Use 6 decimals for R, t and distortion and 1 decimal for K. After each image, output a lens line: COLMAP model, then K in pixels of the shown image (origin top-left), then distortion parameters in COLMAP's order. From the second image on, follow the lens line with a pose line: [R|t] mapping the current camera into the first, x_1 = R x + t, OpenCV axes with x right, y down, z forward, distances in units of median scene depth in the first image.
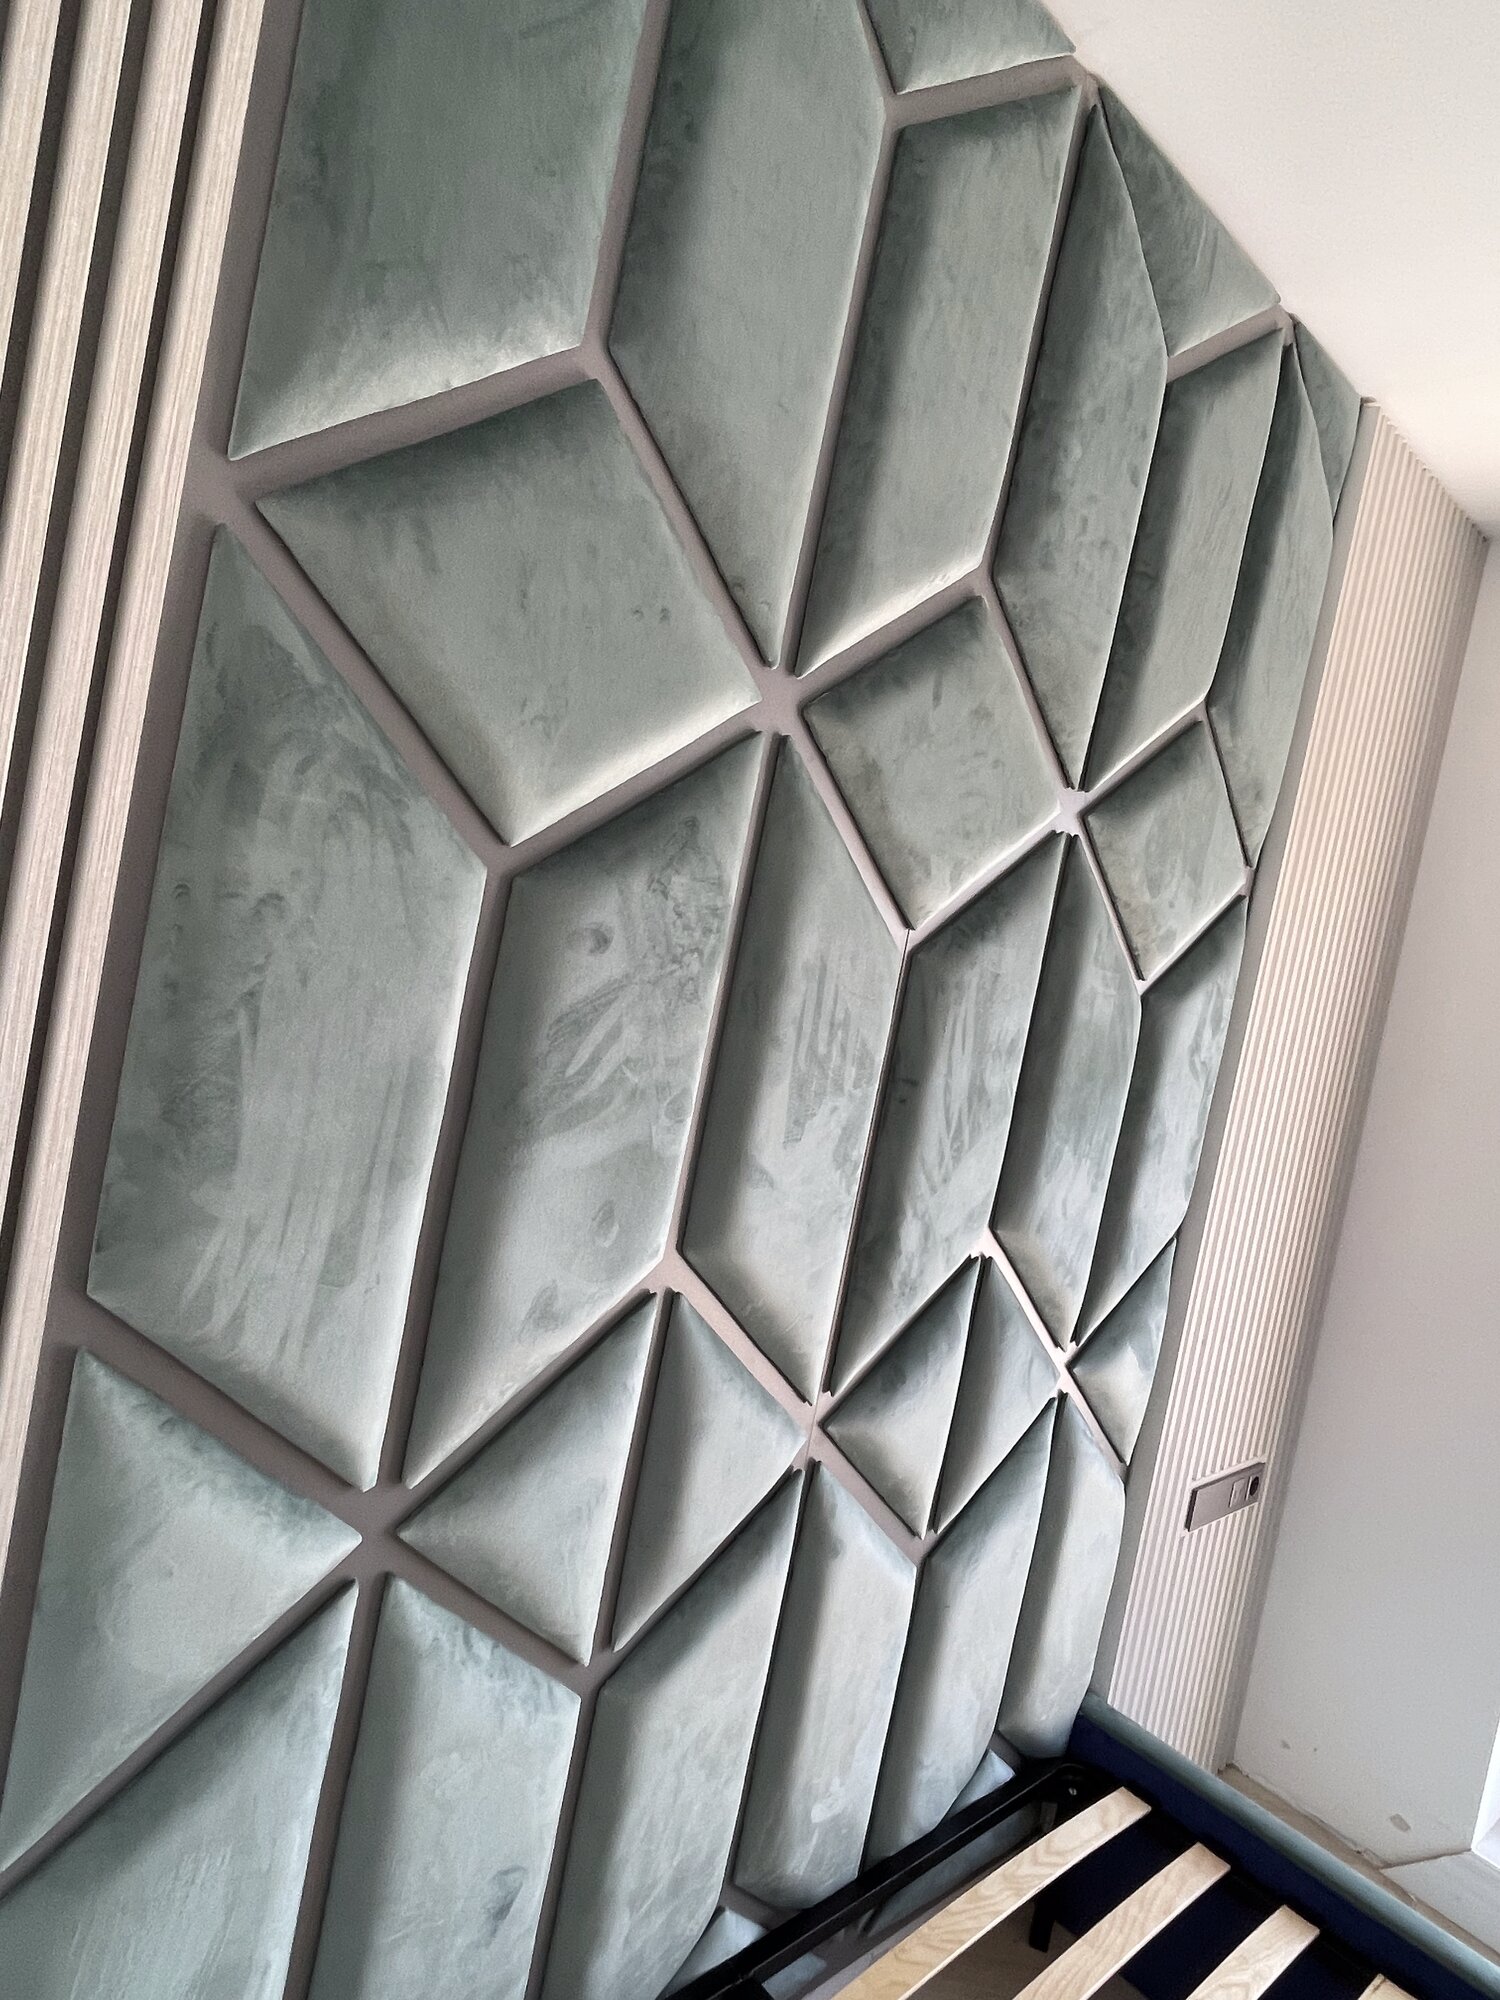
lens RADIAL K [[1185.4, 0, 746.1], [0, 1185.4, 982.9], [0, 0, 1]] dist [0.008228, -0.017150]
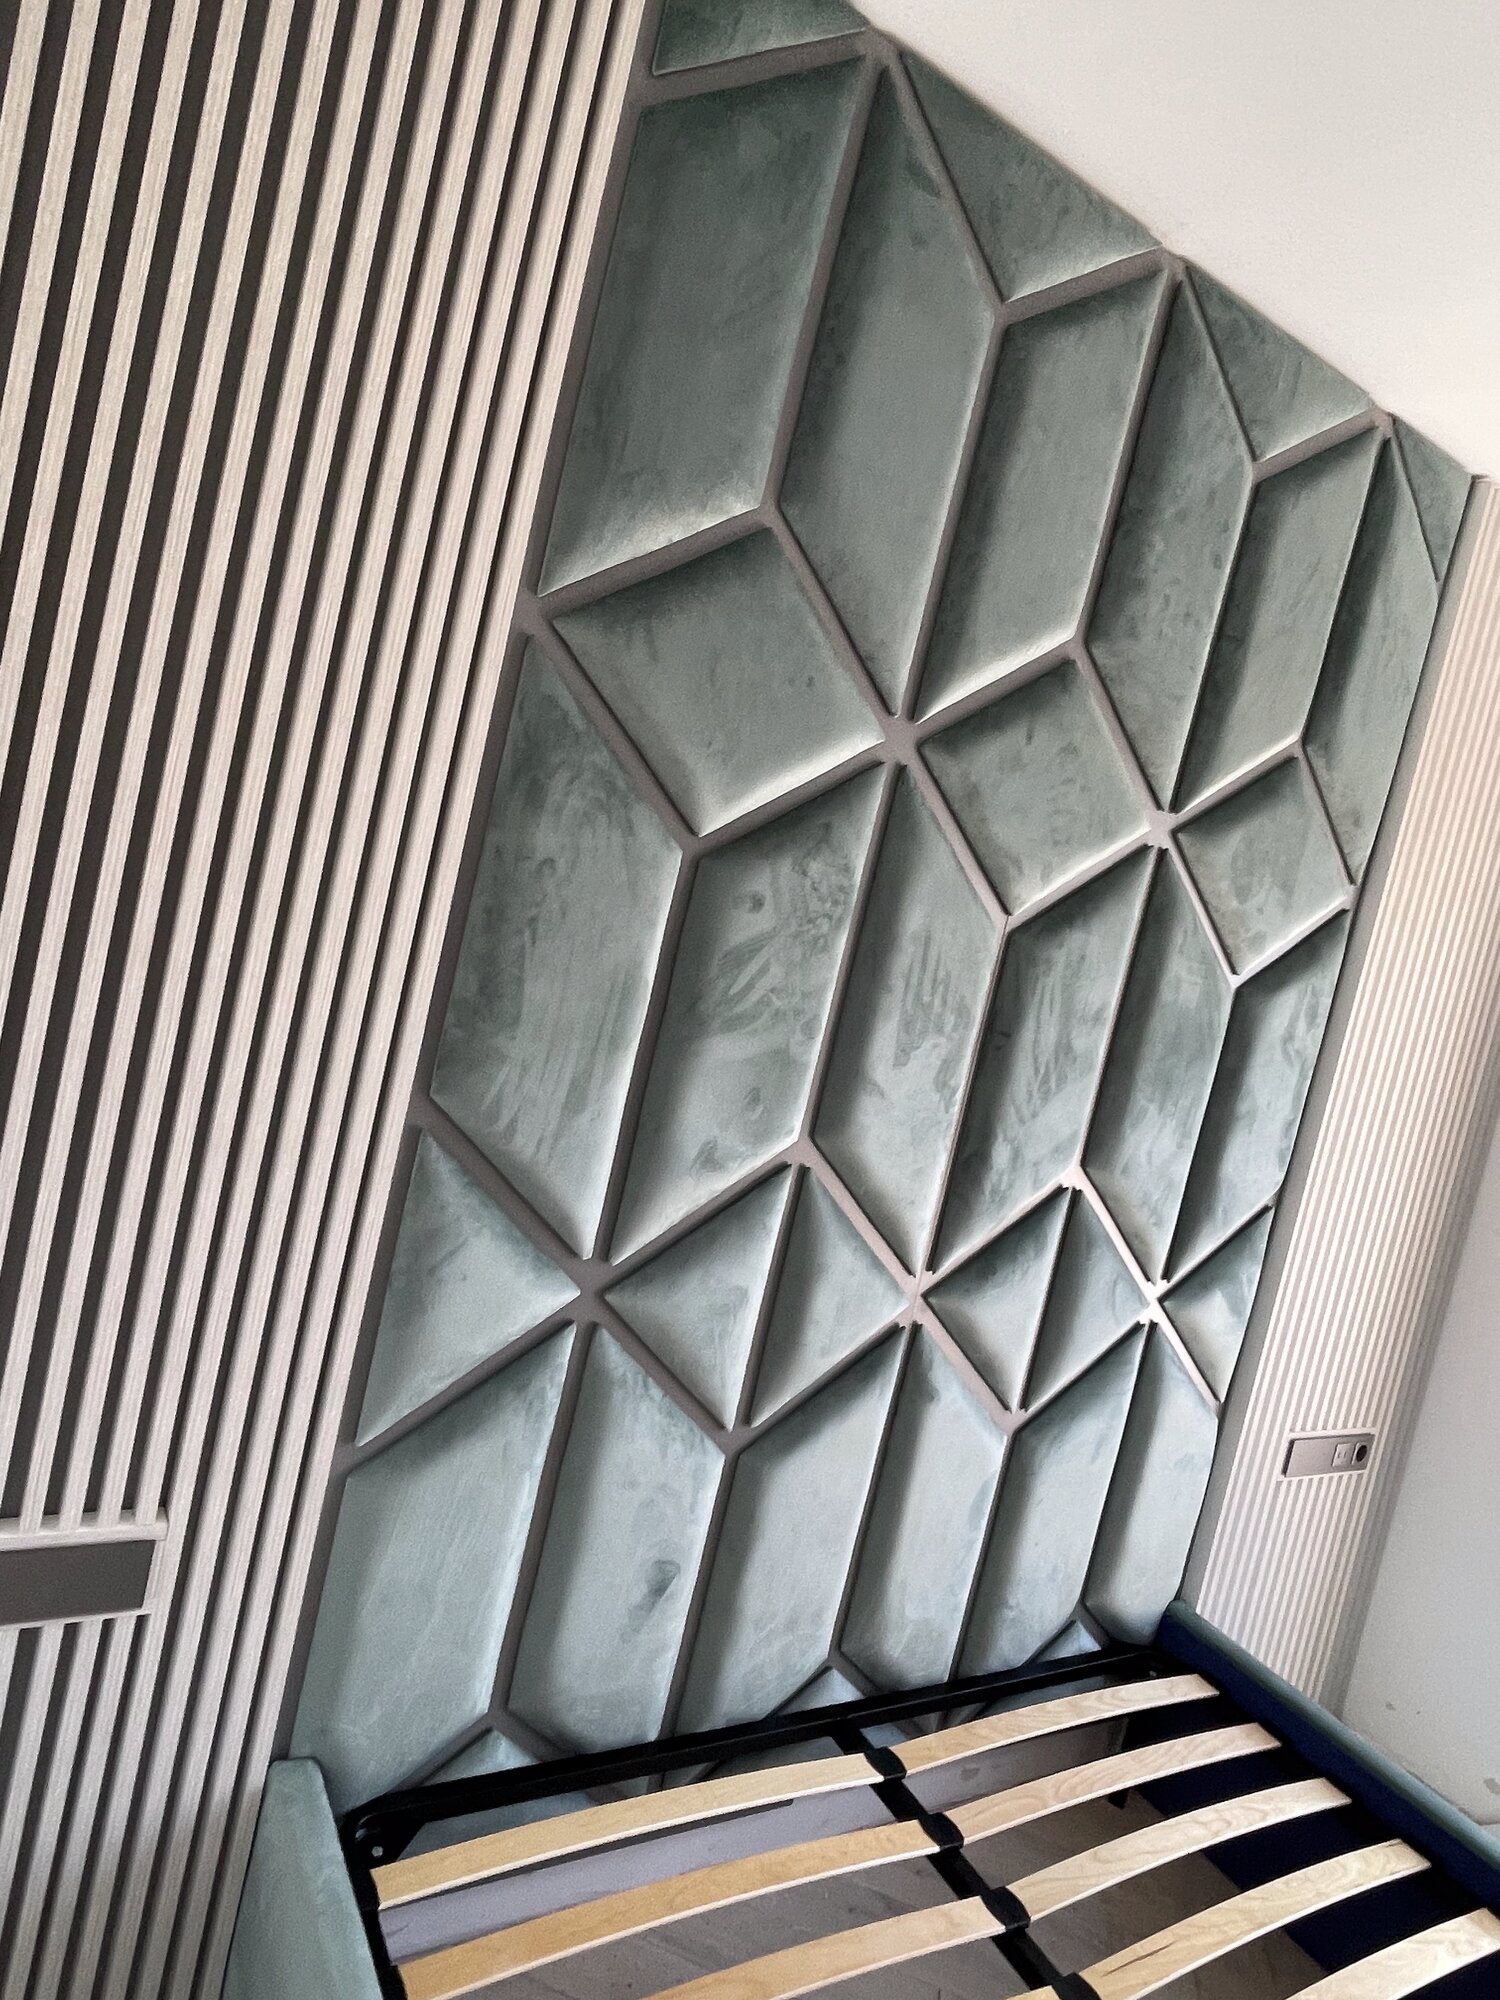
lens RADIAL K [[1185.4, 0, 742.7], [0, 1185.4, 986.4], [0, 0, 1]] dist [0.008228, -0.017150]
pose [[0.977669, 0.045252, -0.205222, 0.147041], [-0.050334, 0.998540, -0.019606, 0.085870], [0.204035, 0.029498, 0.978519, -0.385652]]
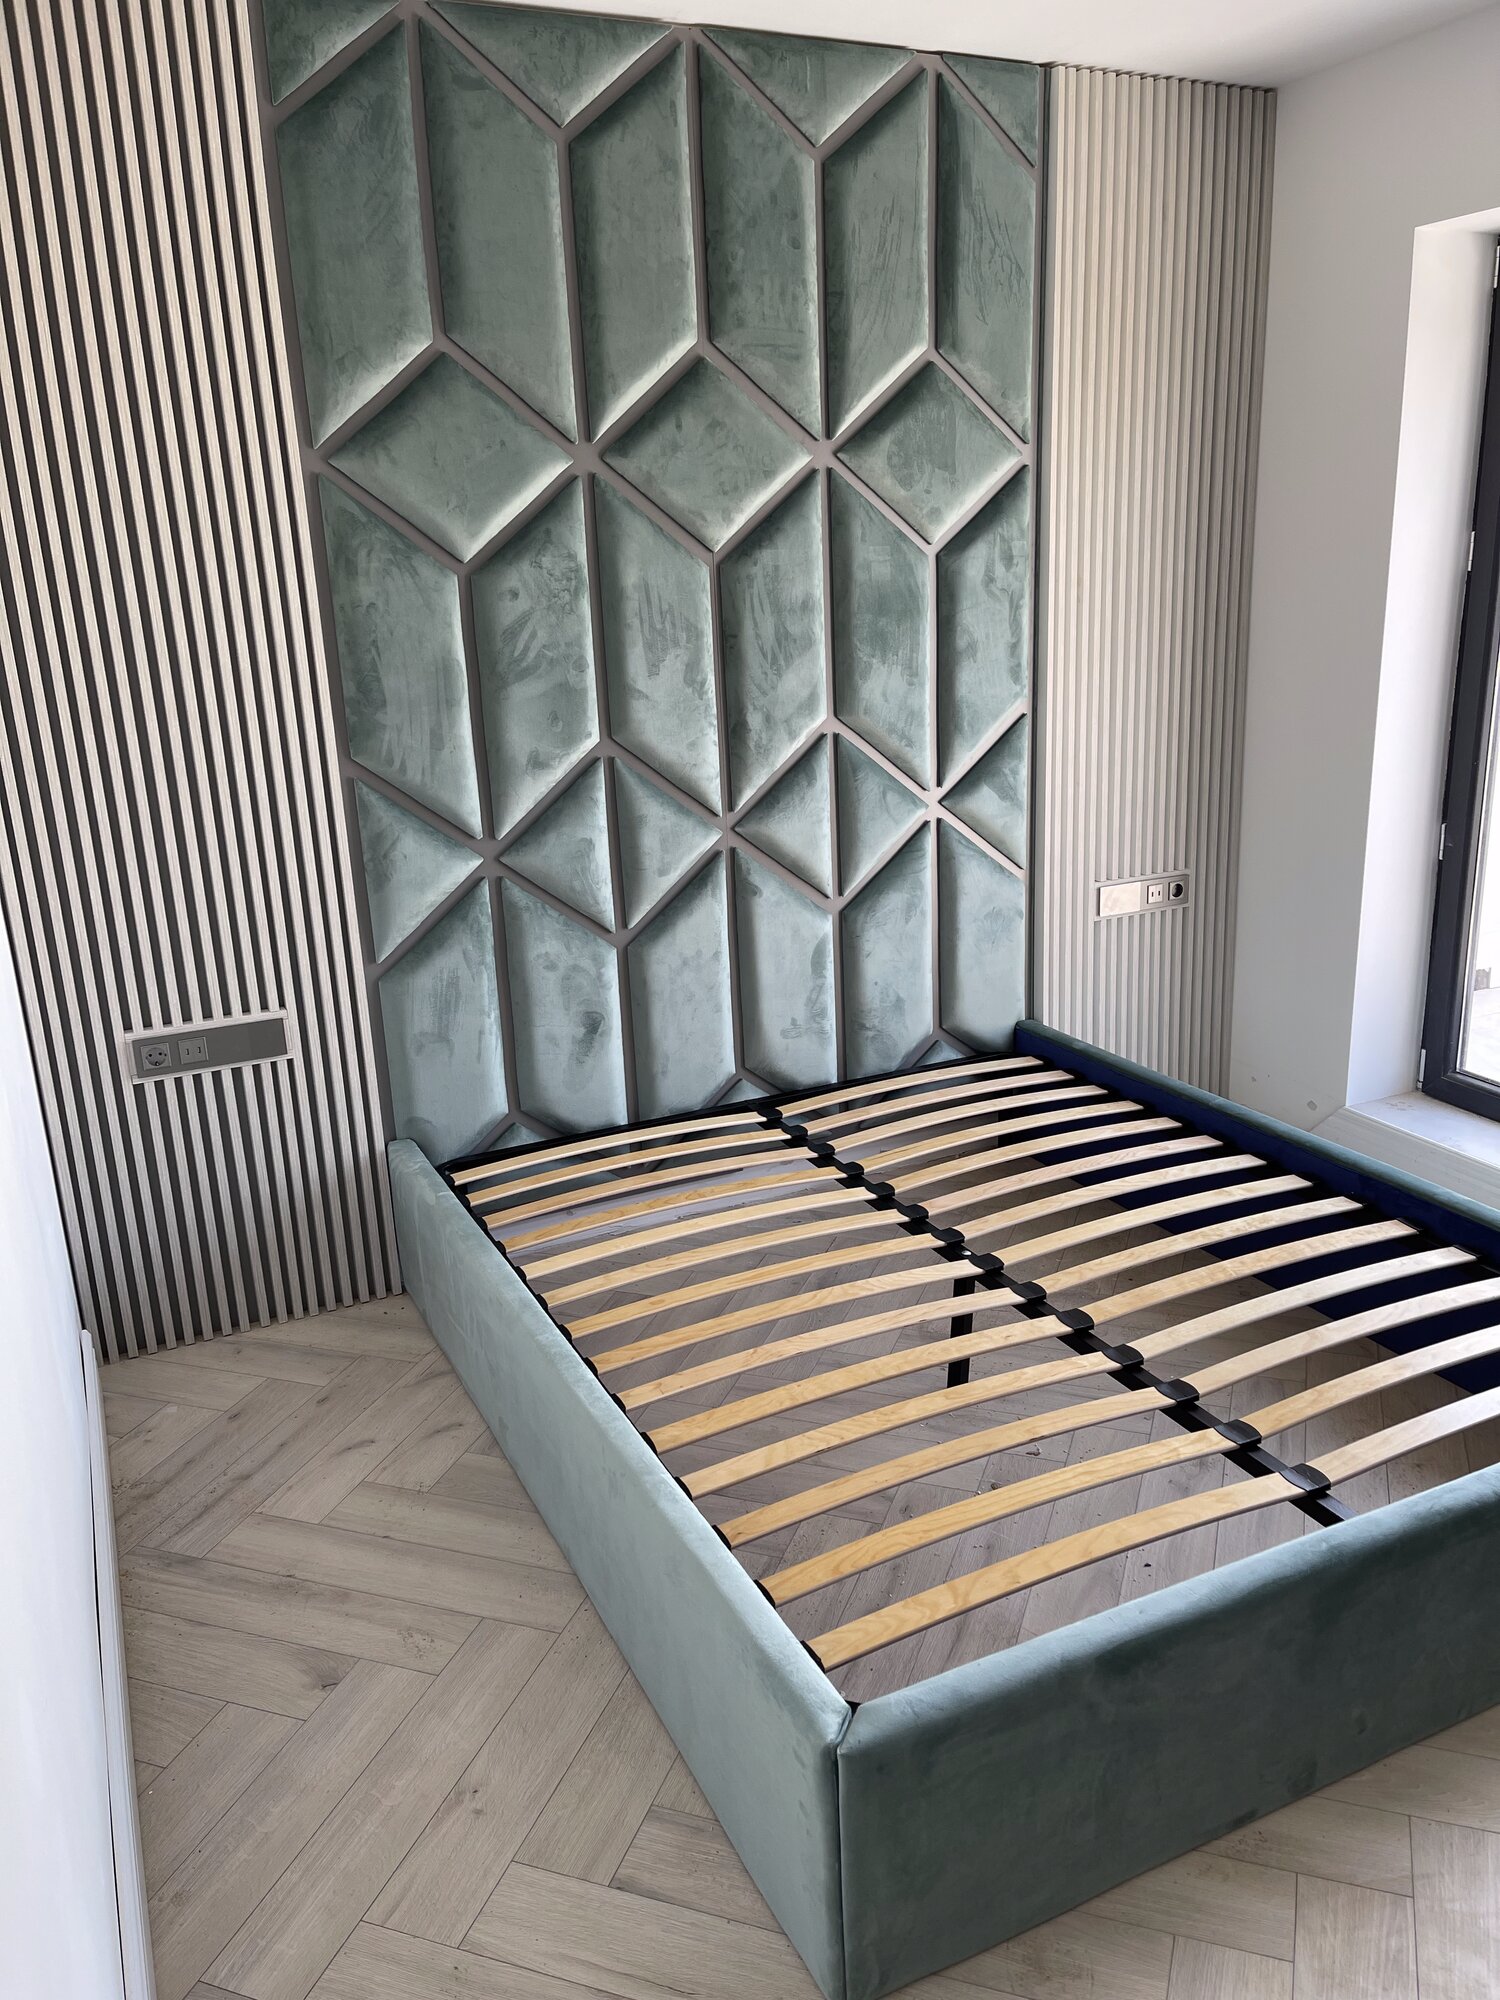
lens RADIAL K [[1498.3, 0, 762.3], [0, 1498.3, 1020.4], [0, 0, 1]] dist [0.064602, -0.076818]
pose [[0.926915, -0.133975, -0.350542, 1.122055], [0.205787, 0.962593, 0.176254, 0.310687], [0.313816, -0.235509, 0.919812, -1.580158]]
